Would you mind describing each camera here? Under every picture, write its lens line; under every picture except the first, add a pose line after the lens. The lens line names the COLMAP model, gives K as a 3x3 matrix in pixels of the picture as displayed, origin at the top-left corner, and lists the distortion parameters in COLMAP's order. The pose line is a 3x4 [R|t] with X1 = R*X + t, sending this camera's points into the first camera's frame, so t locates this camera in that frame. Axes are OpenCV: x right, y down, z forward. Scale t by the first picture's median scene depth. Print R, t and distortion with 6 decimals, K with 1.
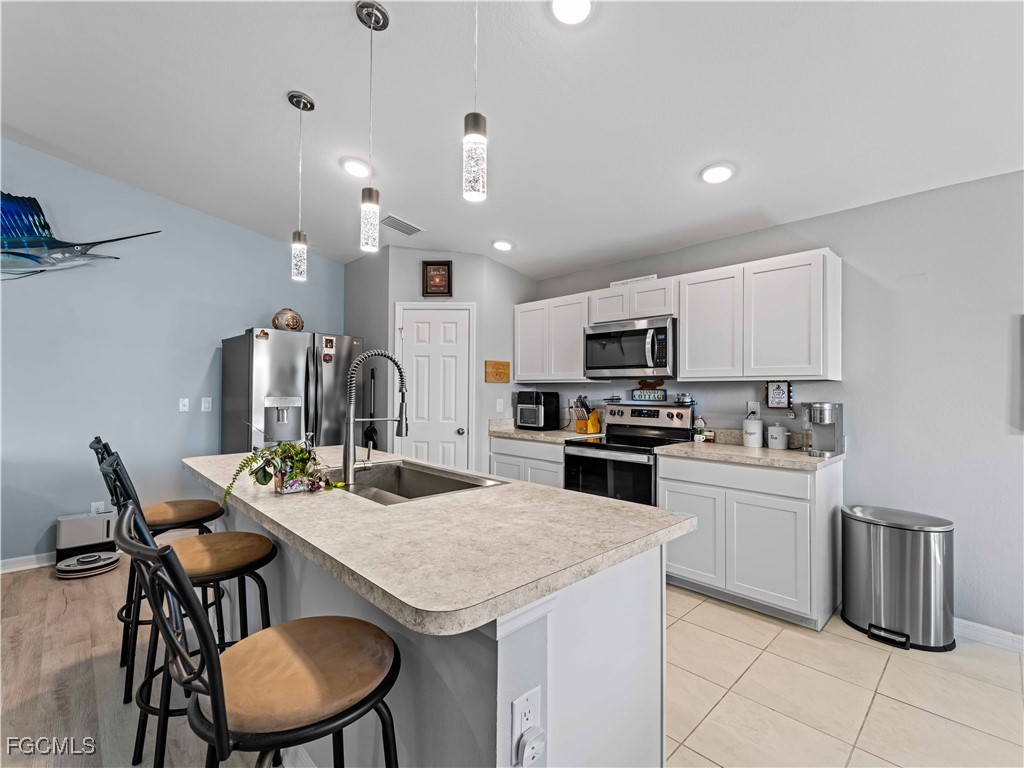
lens RADIAL K [[462.2, 0, 516.0], [0, 462.2, 387.4], [0, 0, 1]] dist [0.000593, -0.000351]
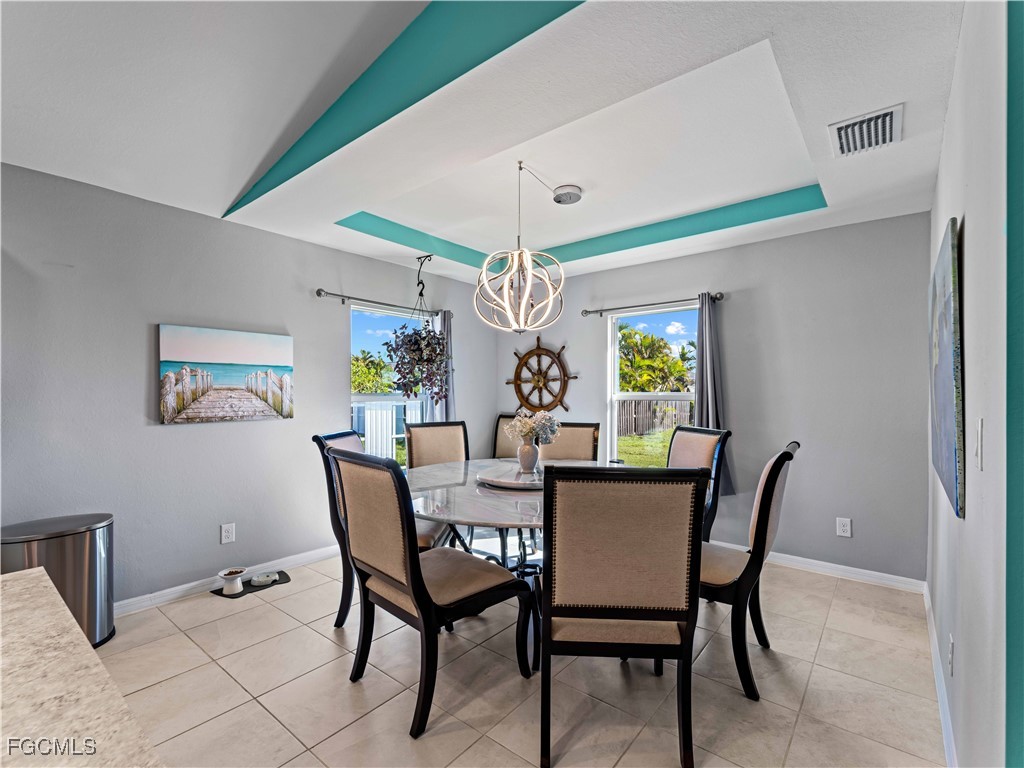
lens RADIAL K [[478.6, 0, 512.4], [0, 478.6, 388.5], [0, 0, 1]] dist [0.000114, -0.036696]
pose [[-0.120277, 0.001591, 0.992739, -0.167885], [-0.008454, 0.999961, -0.002627, 0.002344], [-0.992704, -0.008709, -0.120258, 0.182137]]
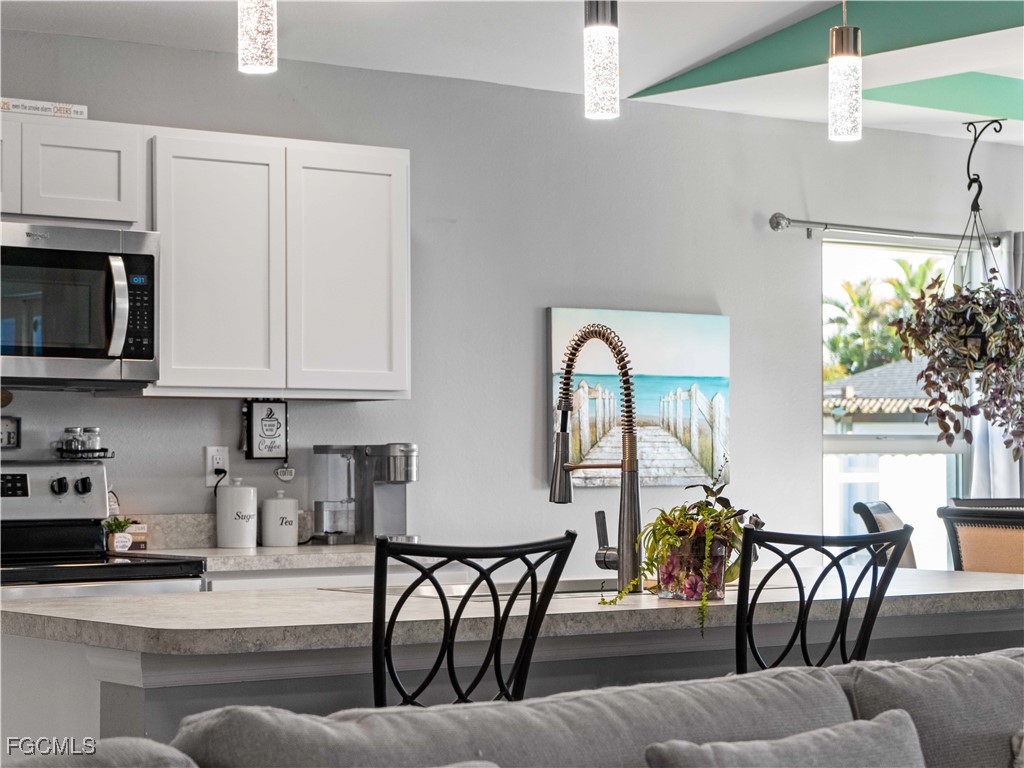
lens RADIAL K [[2379.1, 0, 512.0], [0, 2379.1, 384.0], [0, 0, 1]] dist [0.044306, 0.193000]
pose [[0.122314, 0.023426, 0.992215, -1.755054], [-0.005773, 0.999721, -0.022891, 0.023381], [-0.992475, -0.002928, 0.122415, 0.480271]]
